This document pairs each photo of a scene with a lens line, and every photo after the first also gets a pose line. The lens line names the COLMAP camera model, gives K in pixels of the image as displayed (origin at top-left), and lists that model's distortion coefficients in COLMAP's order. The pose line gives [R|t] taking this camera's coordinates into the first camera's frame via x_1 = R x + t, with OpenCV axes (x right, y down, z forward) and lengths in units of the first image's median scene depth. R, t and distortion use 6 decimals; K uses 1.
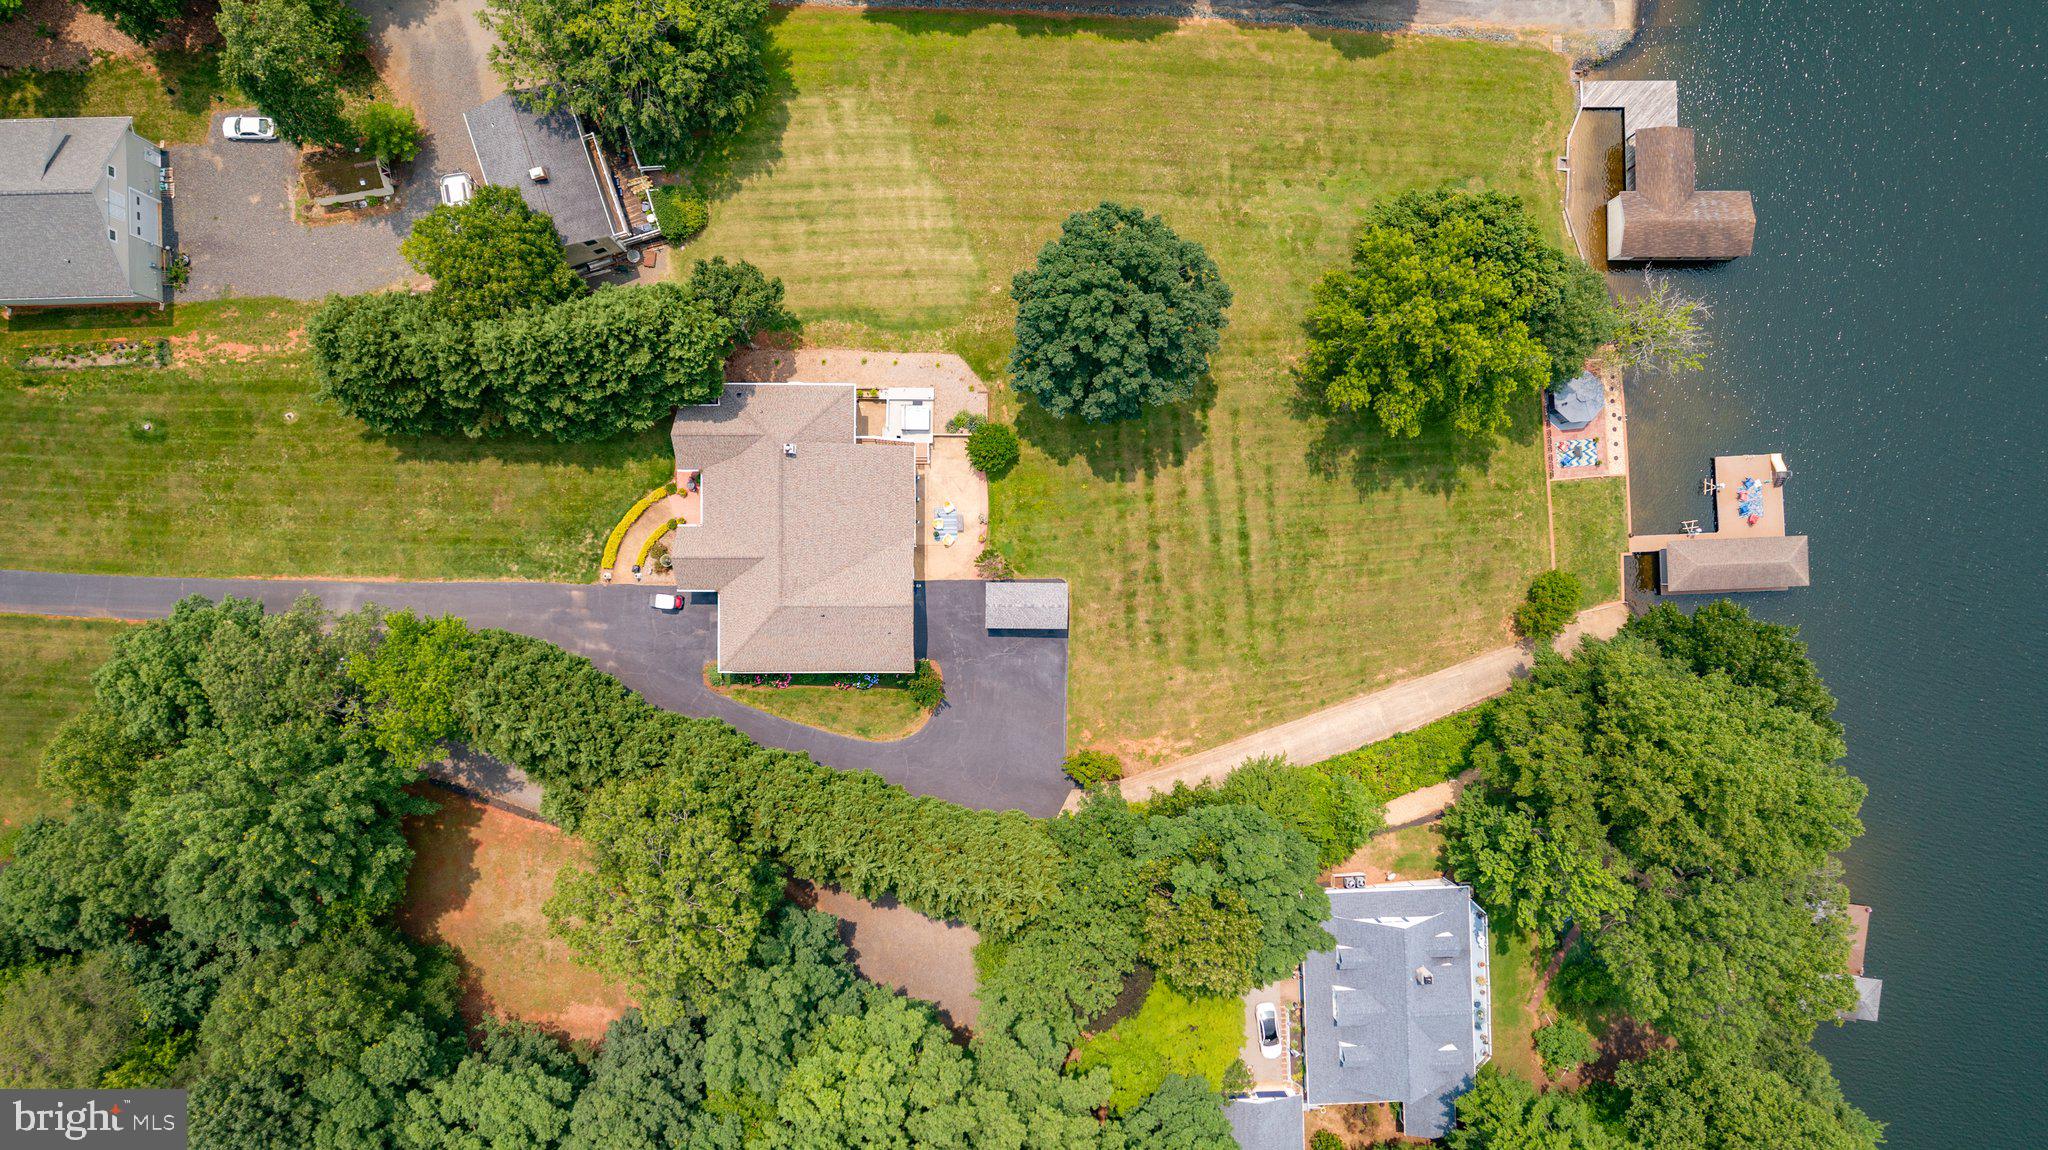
lens RADIAL K [[1383.6, 0, 1021.4], [0, 1383.6, 572.4], [0, 0, 1]] dist [-0.008931, 0.007685]
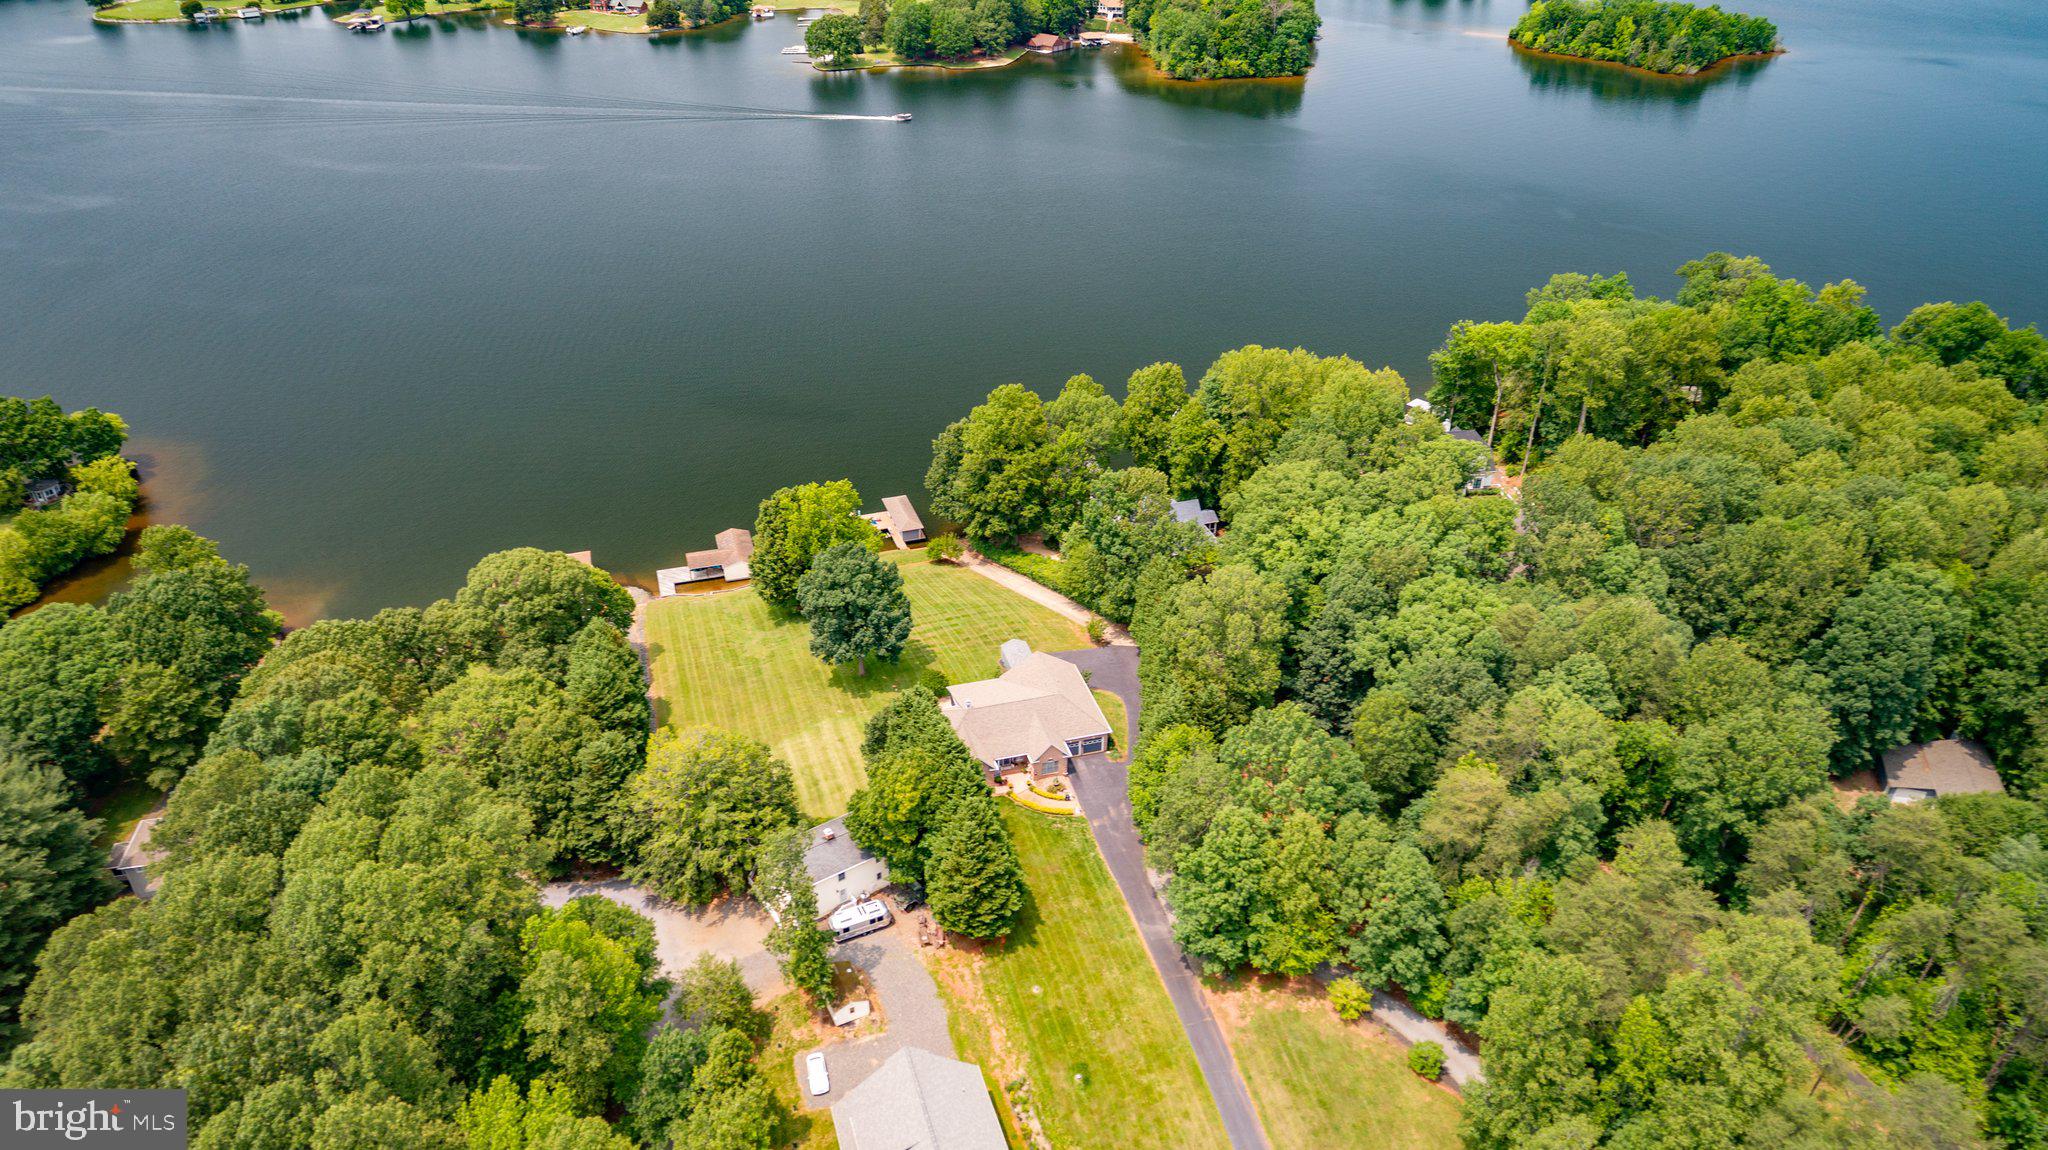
lens RADIAL K [[1383.6, 0, 1021.4], [0, 1383.6, 572.4], [0, 0, 1]] dist [-0.008931, 0.007685]
pose [[-0.276726, -0.522775, 0.806306, -1.431140], [0.960850, -0.138482, 0.239980, -0.401185], [-0.013797, 0.841147, 0.540630, -0.030790]]
